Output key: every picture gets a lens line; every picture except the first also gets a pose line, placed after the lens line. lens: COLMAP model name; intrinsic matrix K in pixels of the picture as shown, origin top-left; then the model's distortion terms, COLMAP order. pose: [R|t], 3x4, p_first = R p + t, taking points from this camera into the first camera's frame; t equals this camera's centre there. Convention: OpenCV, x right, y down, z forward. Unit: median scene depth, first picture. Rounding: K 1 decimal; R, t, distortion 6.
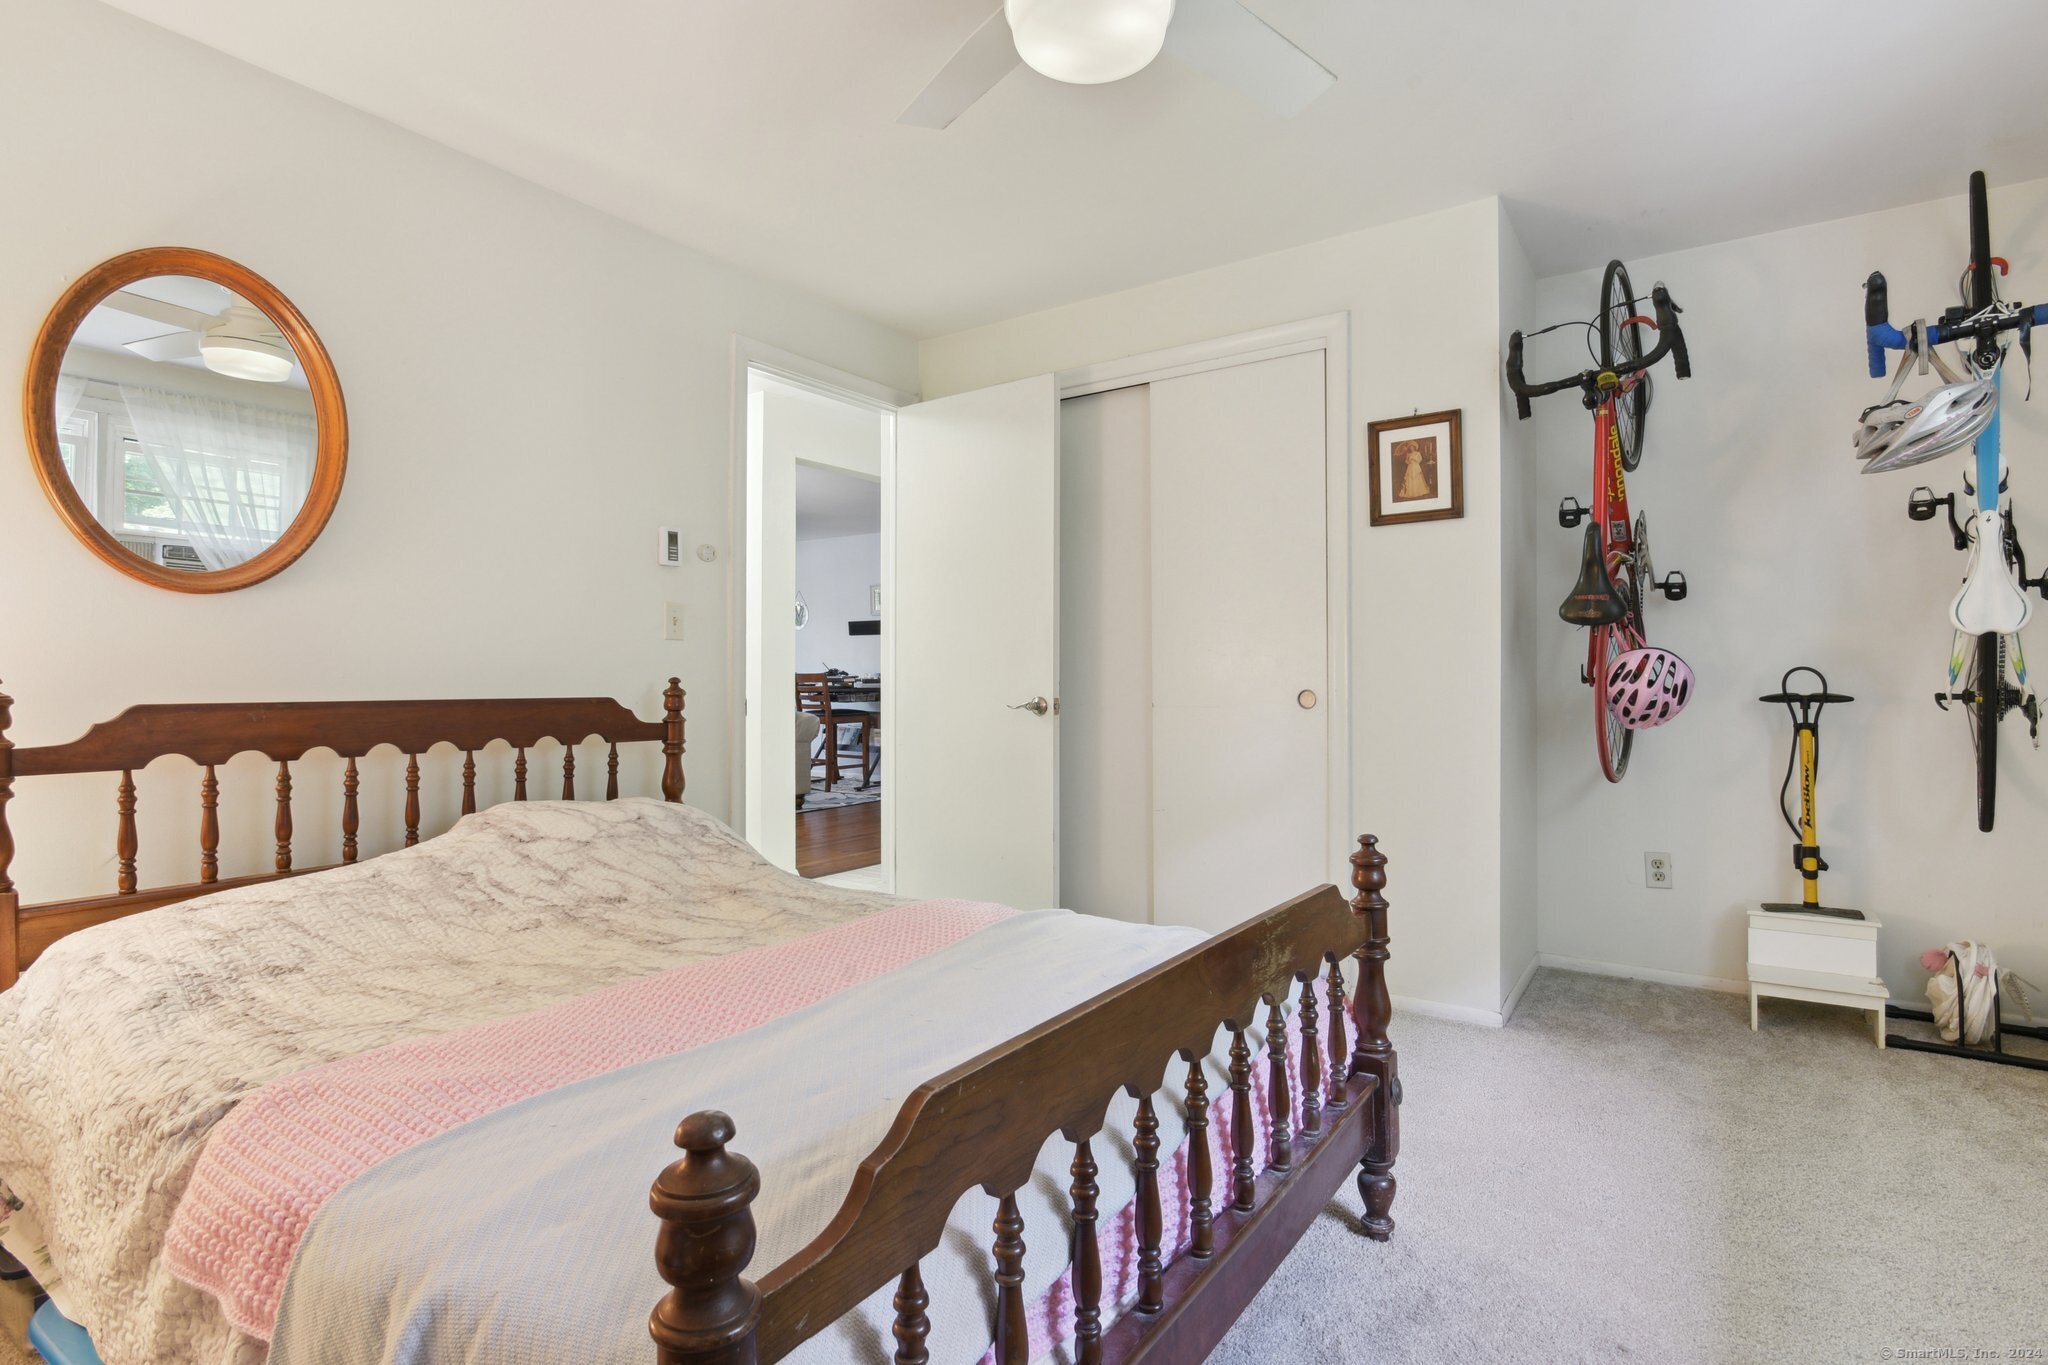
lens RADIAL K [[982.1, 0, 1021.6], [0, 982.1, 677.4], [0, 0, 1]] dist [0.002855, -0.000189]
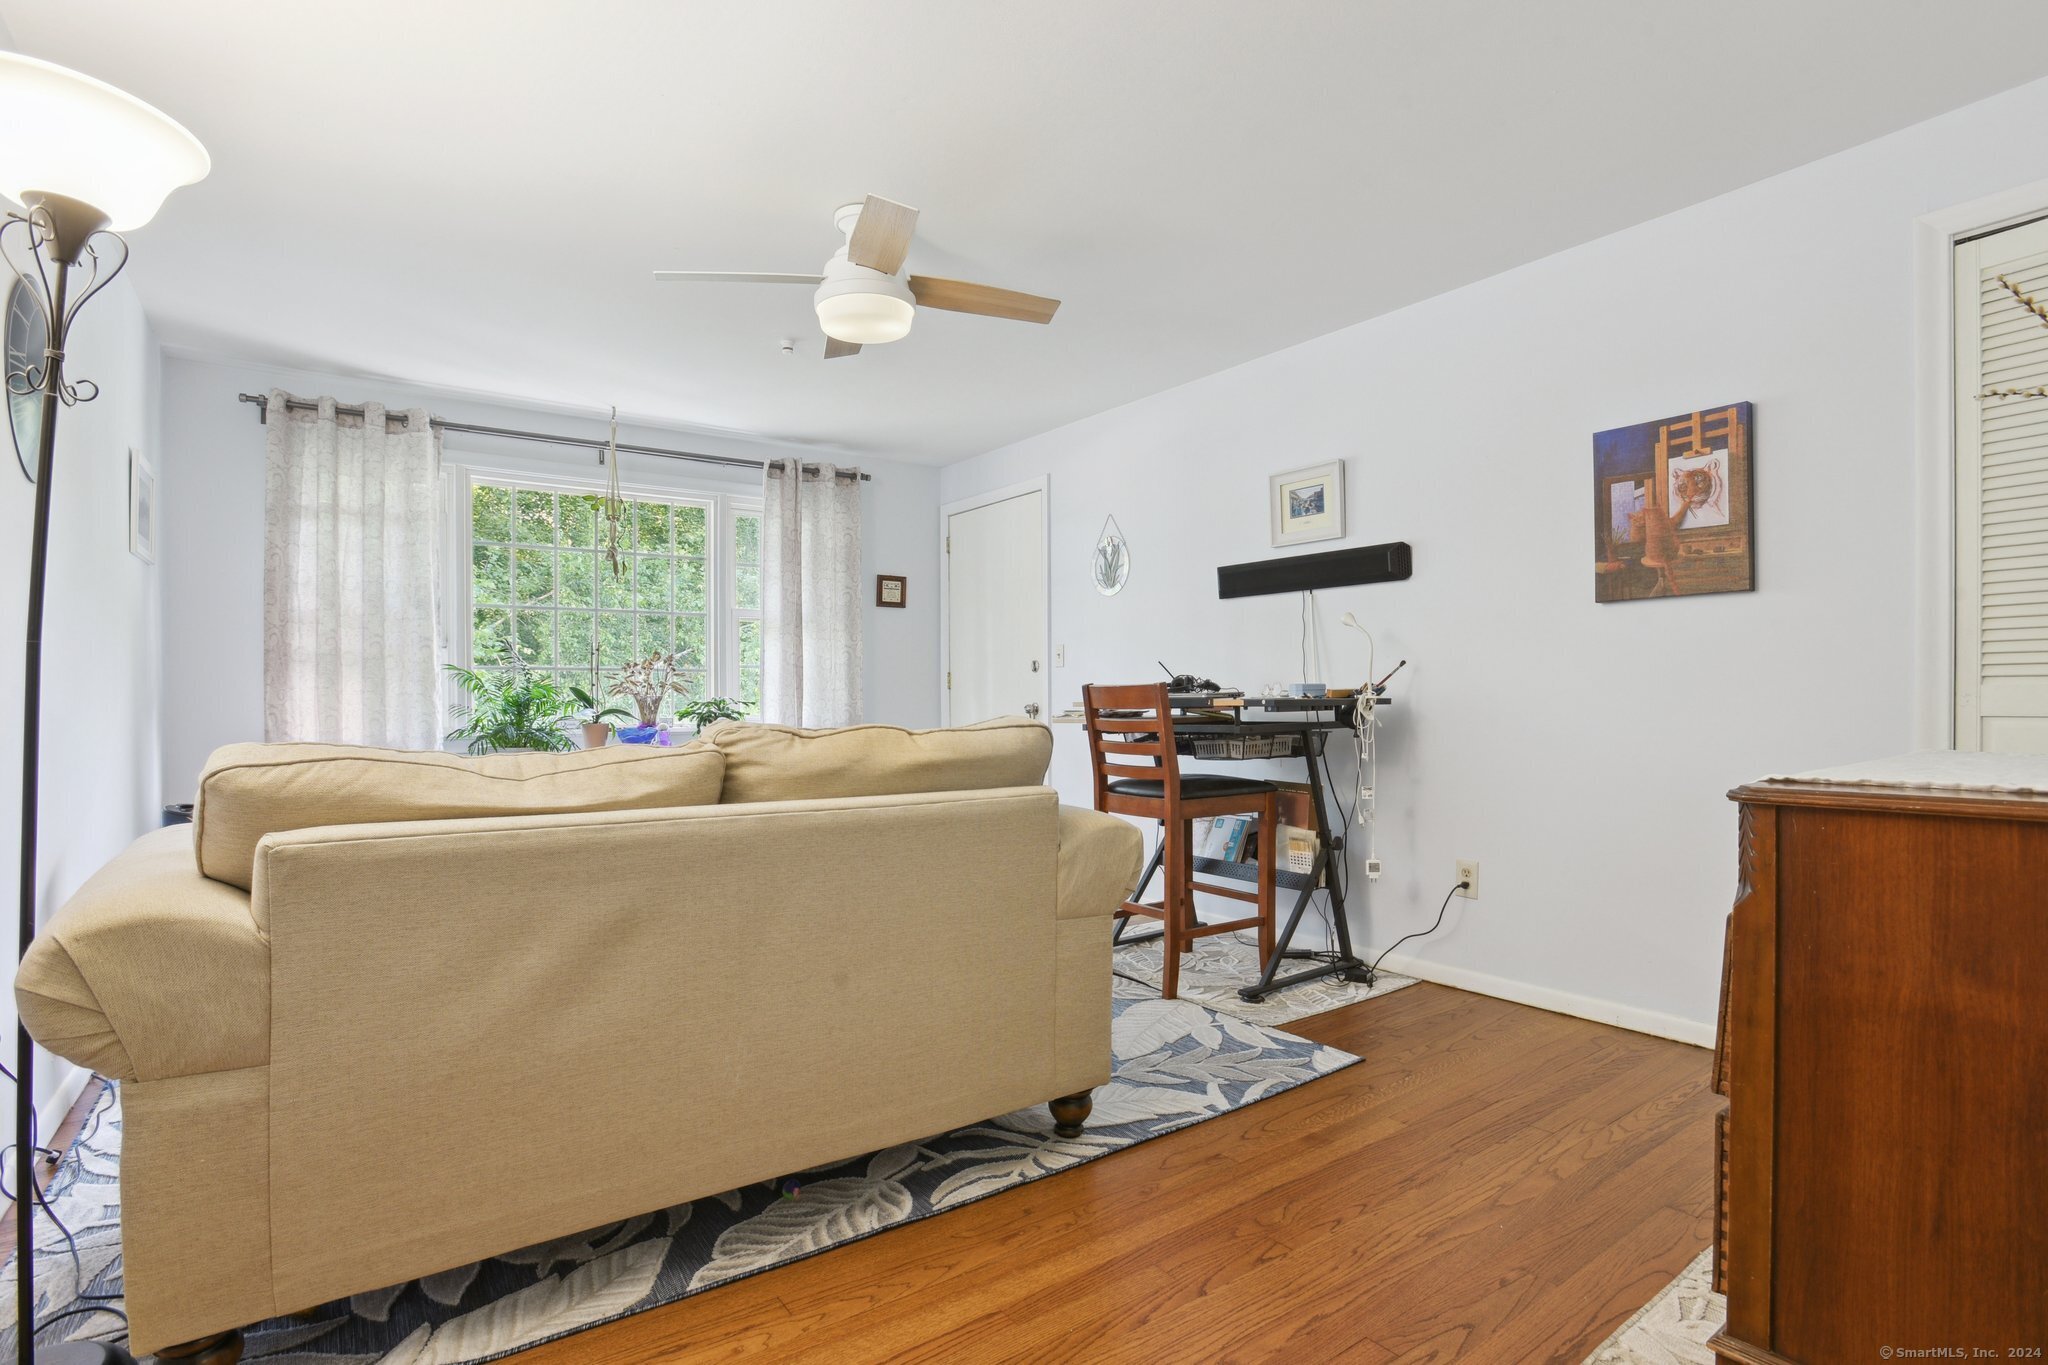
lens RADIAL K [[995.2, 0, 1028.4], [0, 995.2, 710.3], [0, 0, 1]] dist [-0.060466, 0.022143]
pose [[0.944074, 0.005338, -0.329691, -0.116462], [0.001035, 0.999816, 0.019152, -0.002174], [0.329733, -0.018422, 0.943894, 0.587873]]
